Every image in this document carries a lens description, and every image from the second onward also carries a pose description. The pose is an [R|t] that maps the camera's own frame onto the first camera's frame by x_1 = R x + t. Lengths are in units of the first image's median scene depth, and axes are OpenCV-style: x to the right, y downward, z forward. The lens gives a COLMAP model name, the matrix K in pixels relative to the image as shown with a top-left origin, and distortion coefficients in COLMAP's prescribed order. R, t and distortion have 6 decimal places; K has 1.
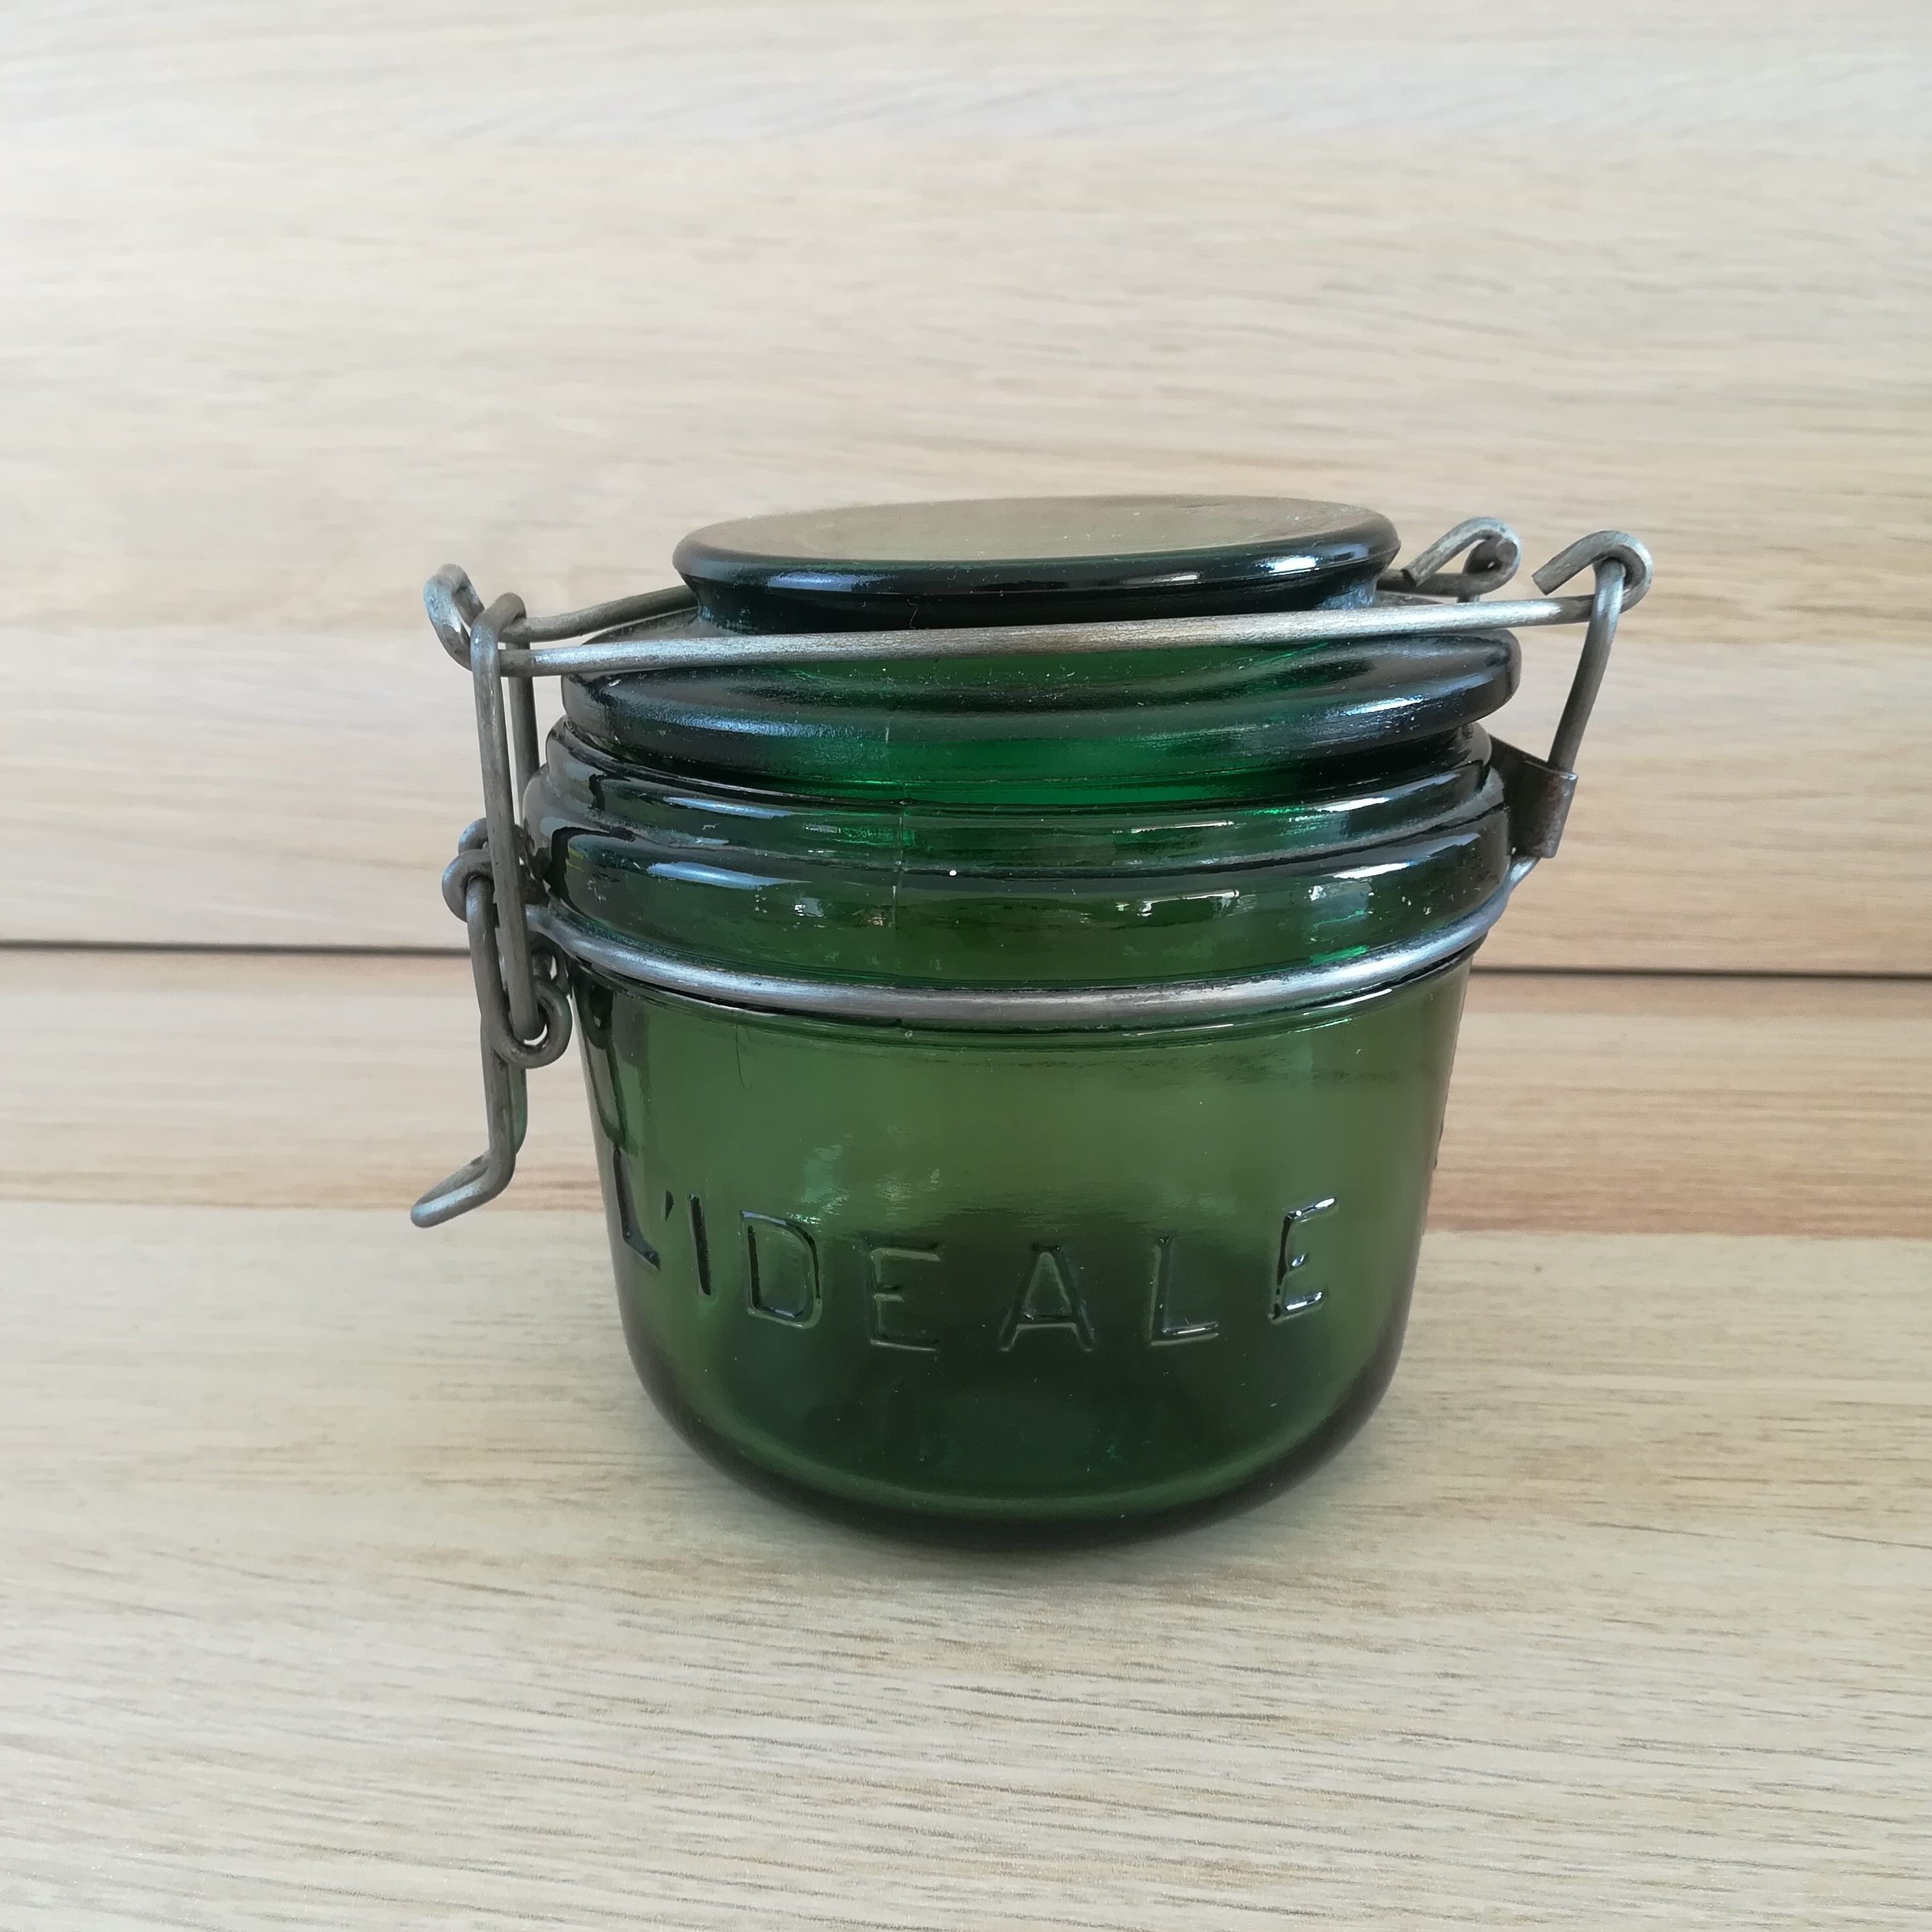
lens RADIAL K [[2009.9, 0, 959.1], [0, 2009.9, 998.7], [0, 0, 1]] dist [-0.028142, 0.000000]
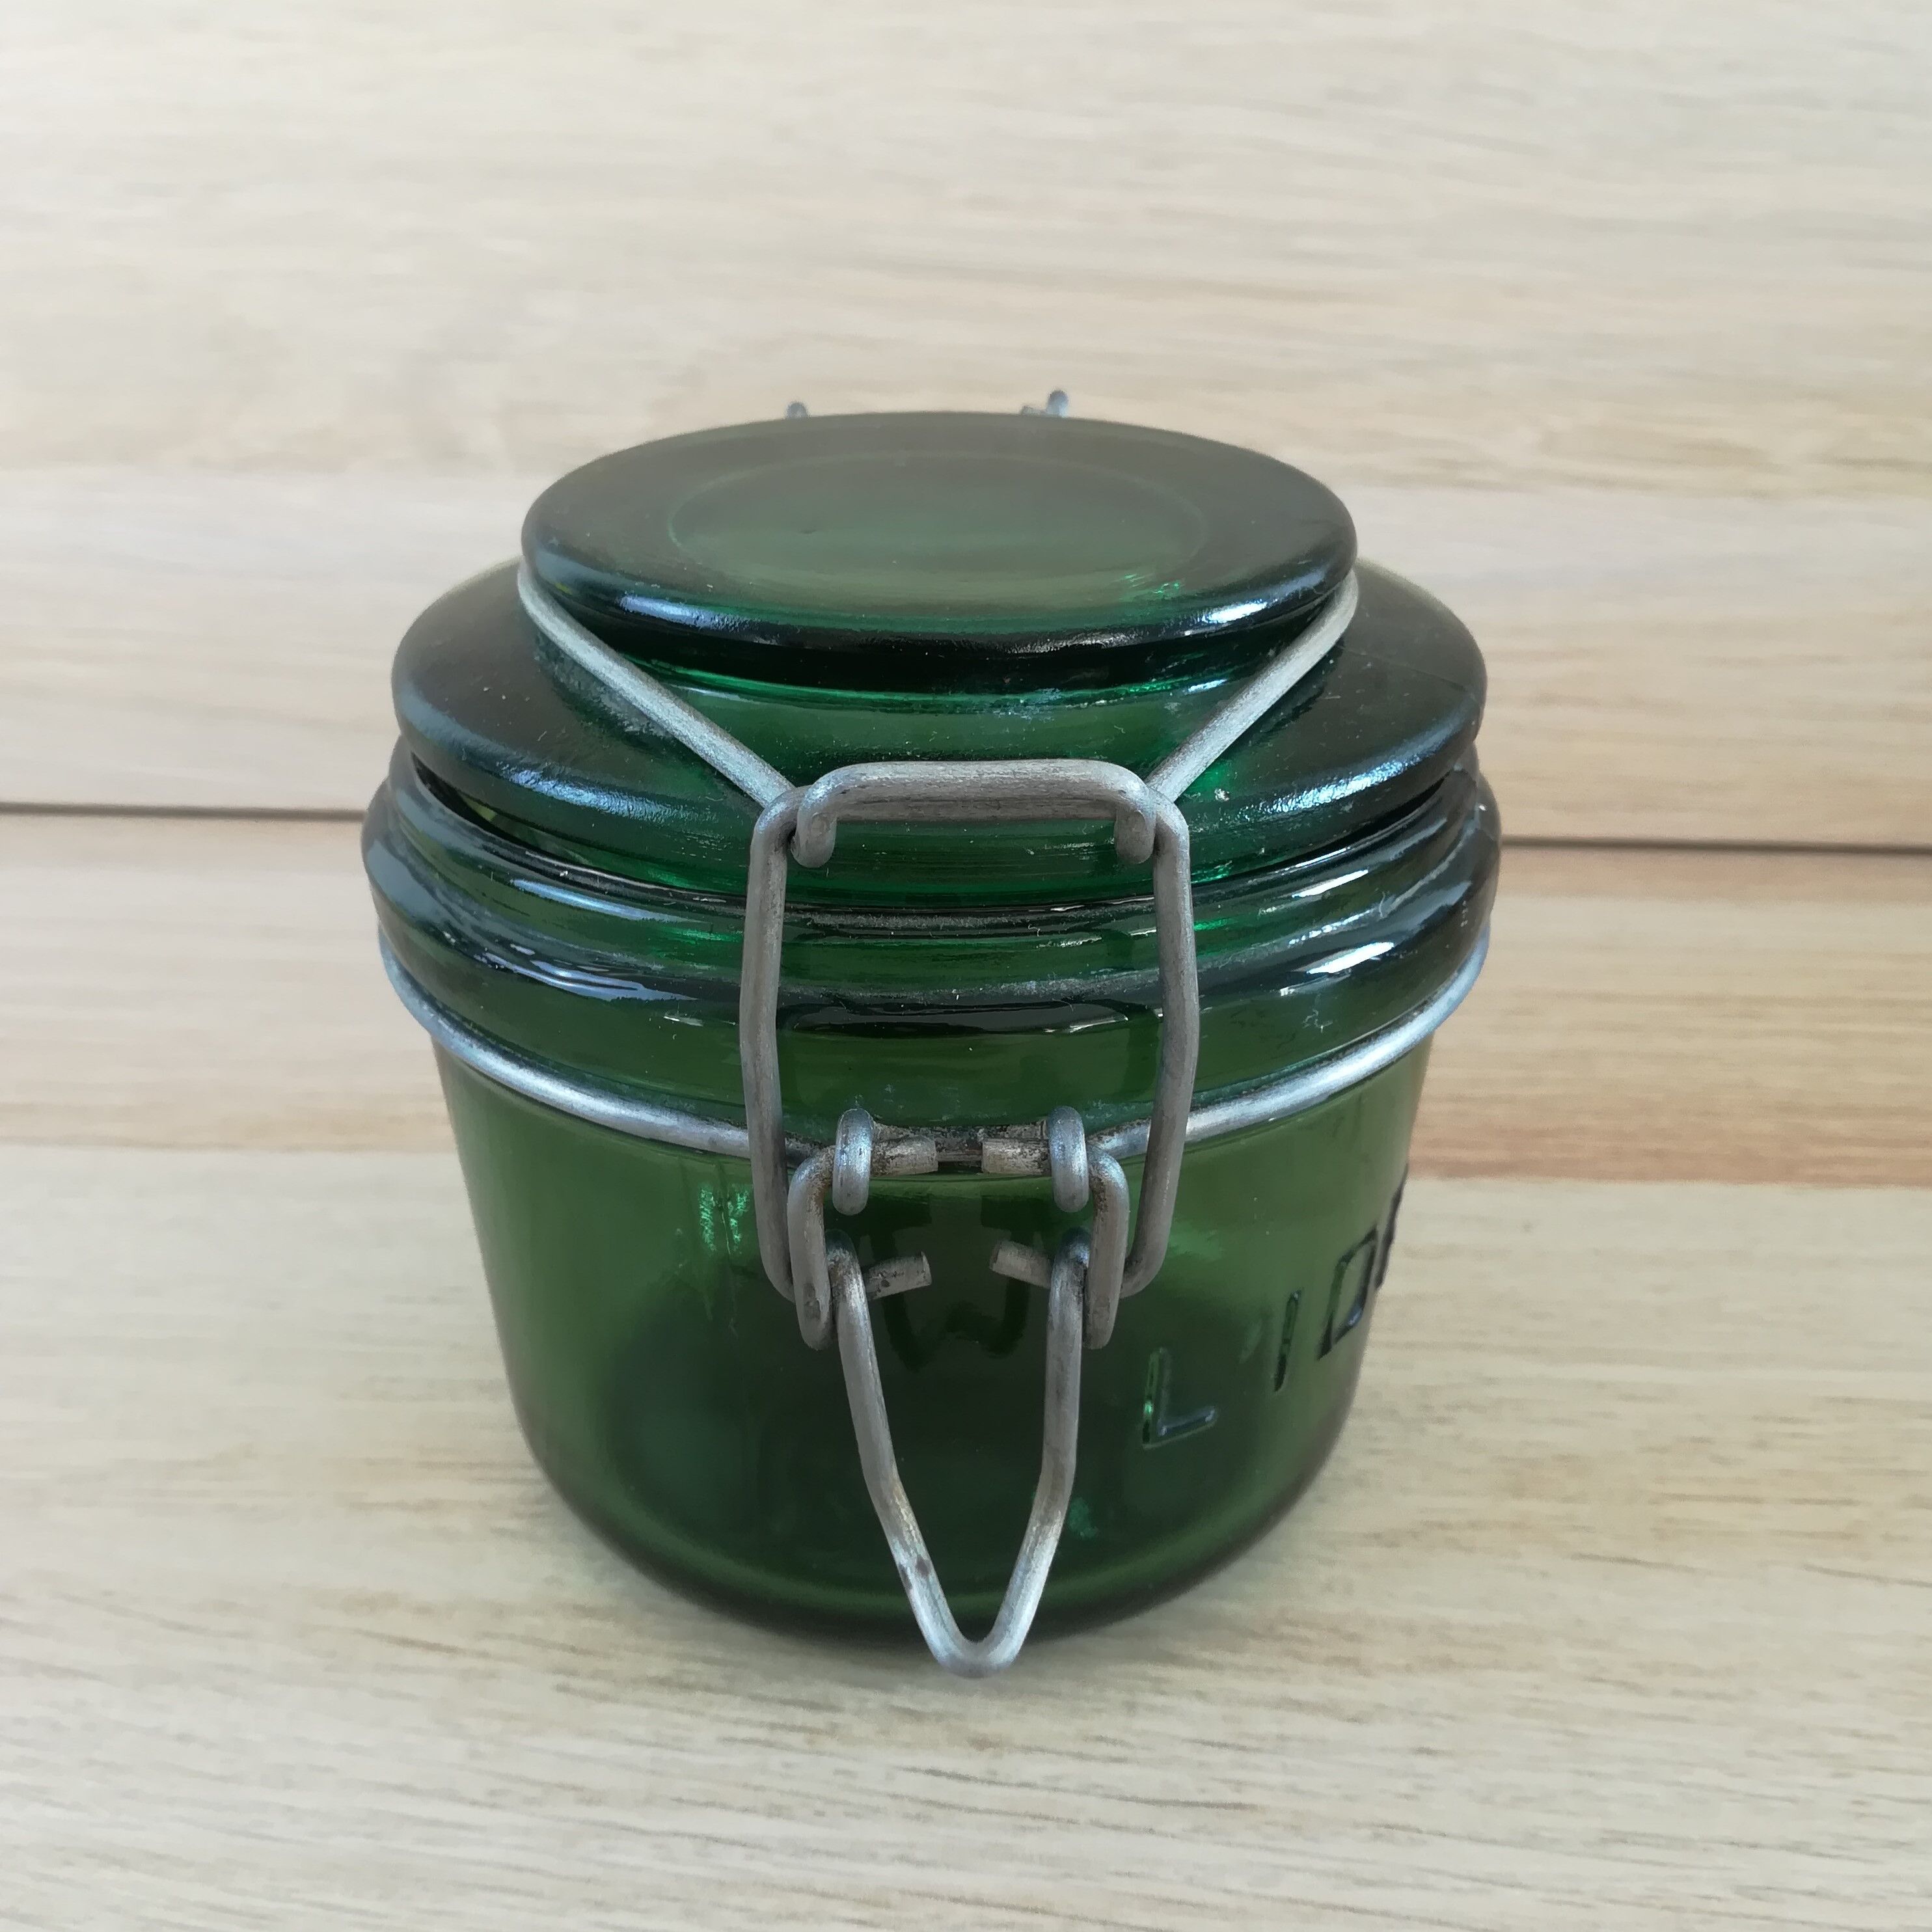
lens RADIAL K [[2009.9, 0, 969.5], [0, 2009.9, 978.9], [0, 0, 1]] dist [-0.028142, 0.000000]
pose [[0.999903, 0.000124, 0.013913, 0.012953], [-0.002018, 0.990682, 0.136184, -0.148775], [-0.013766, -0.136199, 0.990586, 0.098462]]
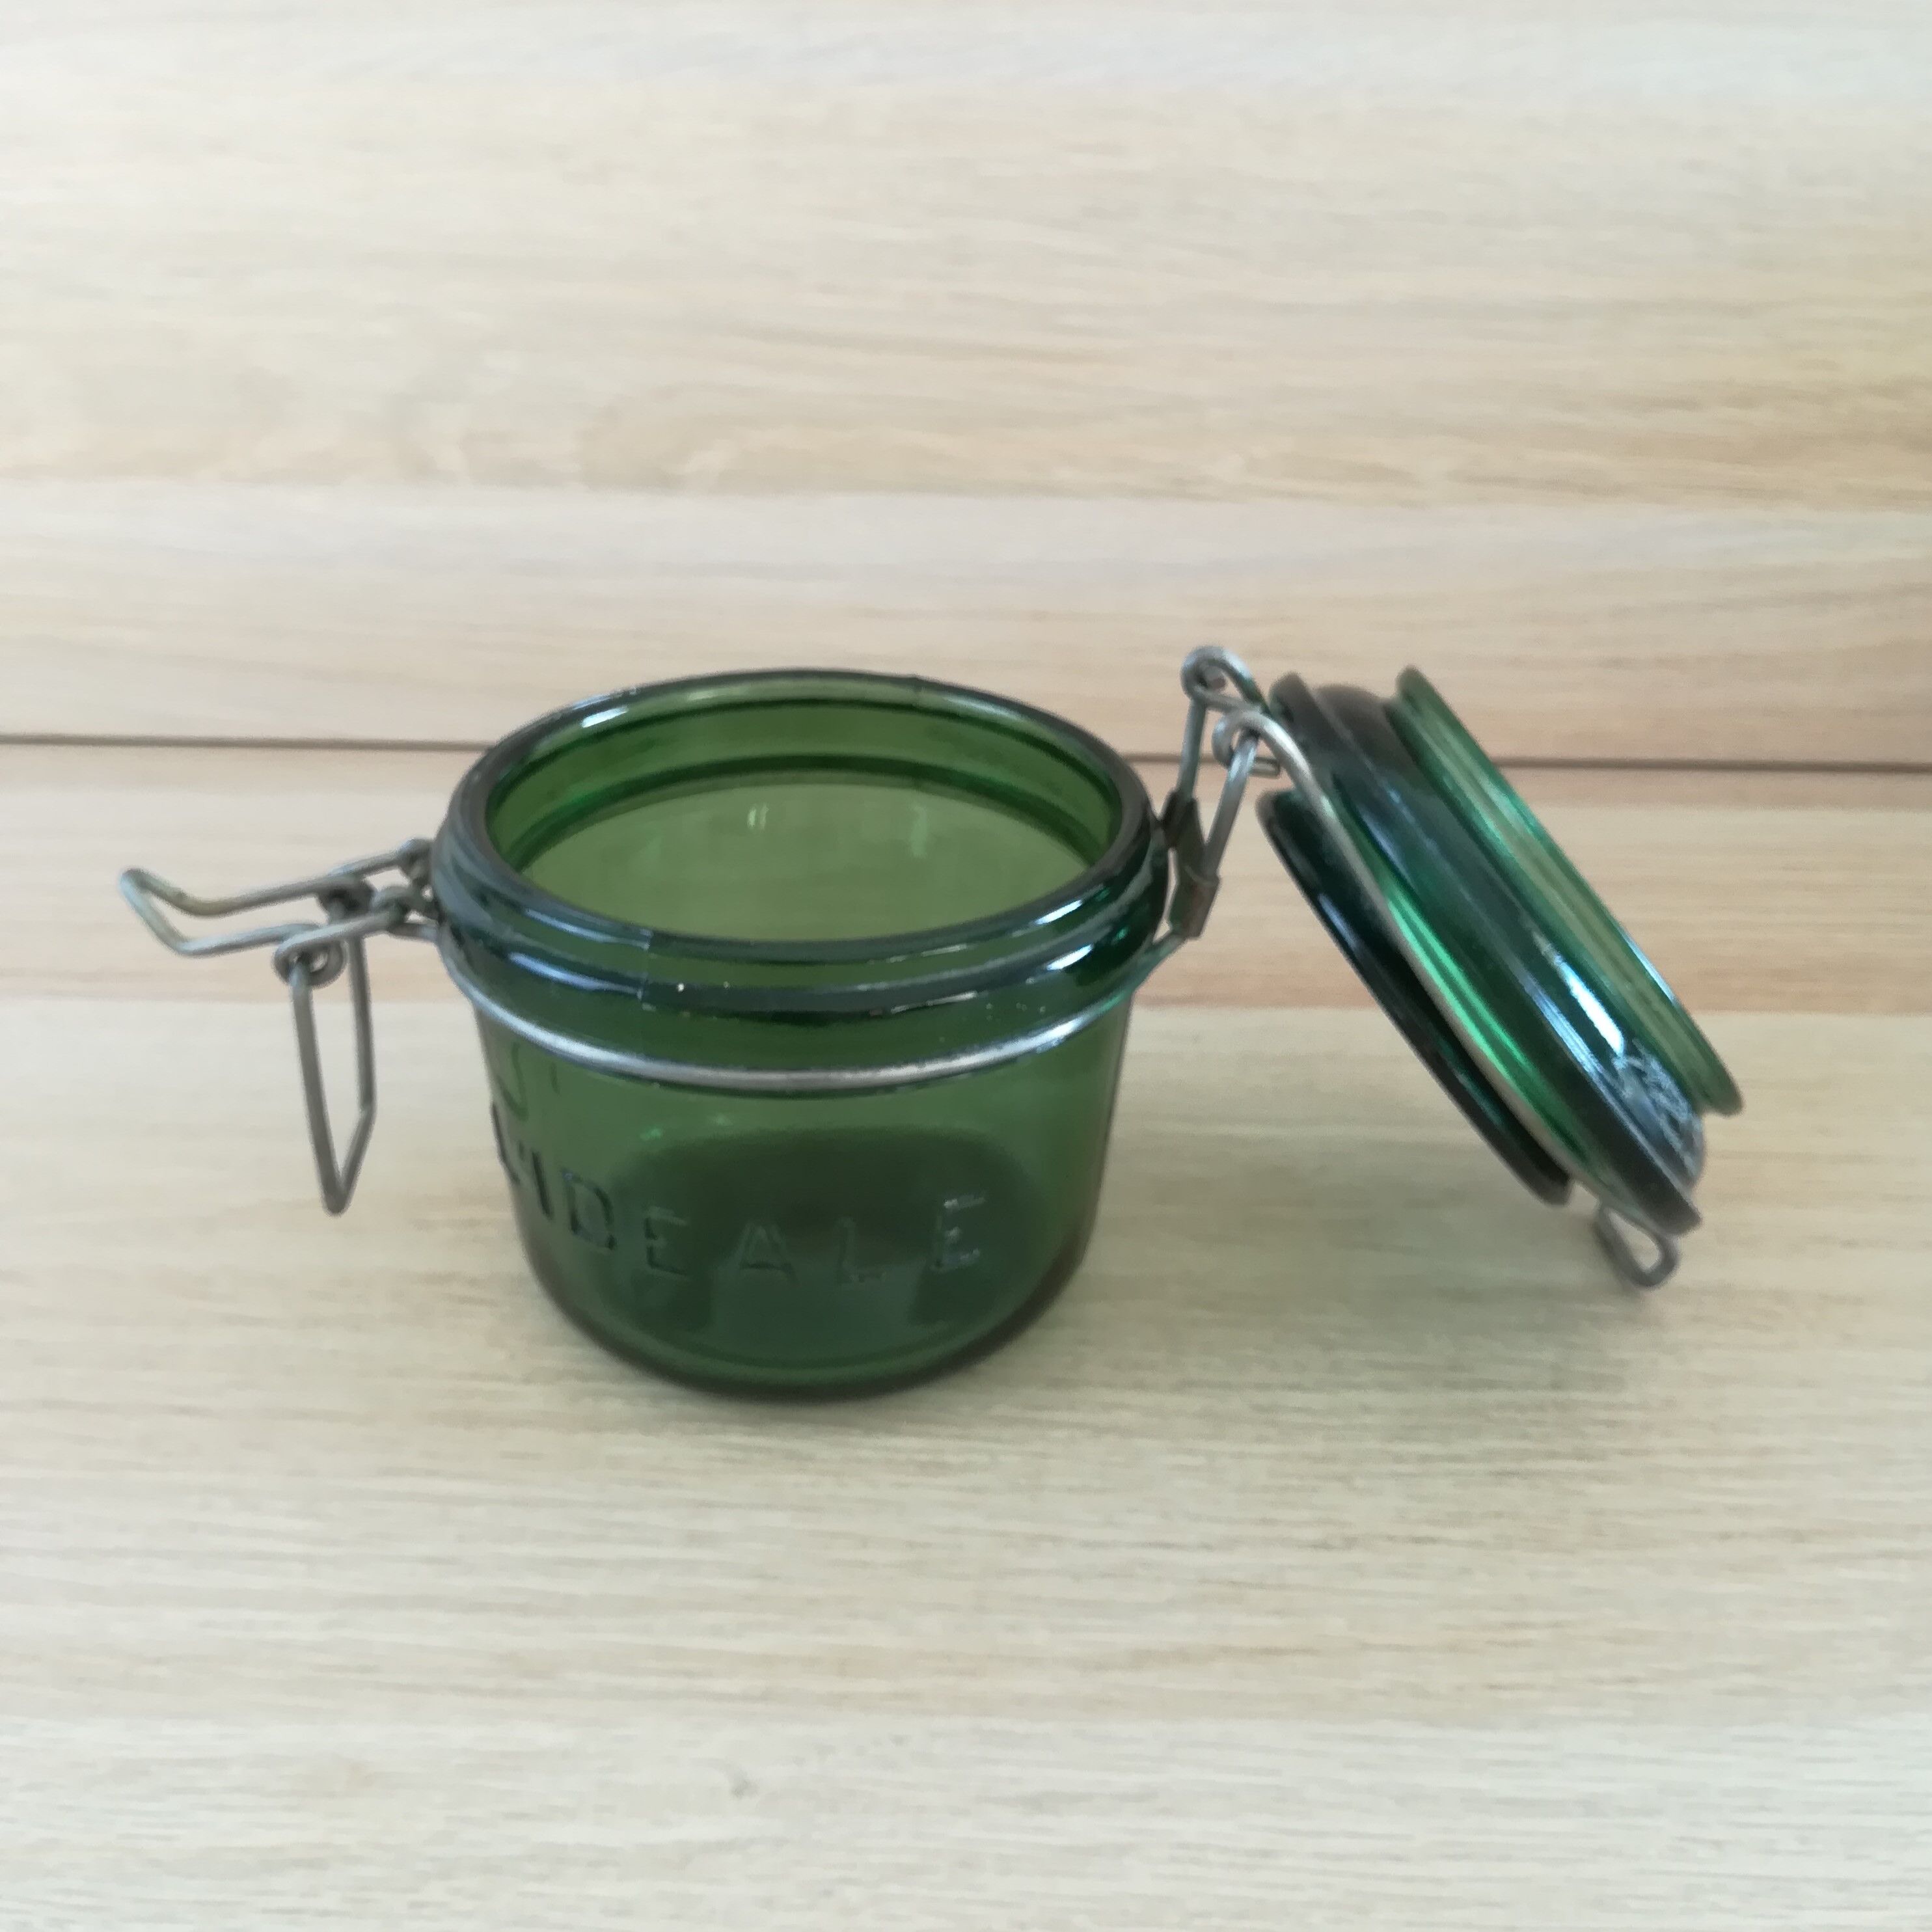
lens RADIAL K [[2009.9, 0, 975.0], [0, 2009.9, 951.7], [0, 0, 1]] dist [-0.028142, 0.000000]
pose [[0.997572, -0.012851, 0.068442, 0.048197], [-0.000697, 0.980934, 0.194341, -0.268649], [-0.069634, -0.193917, 0.978544, -0.485992]]
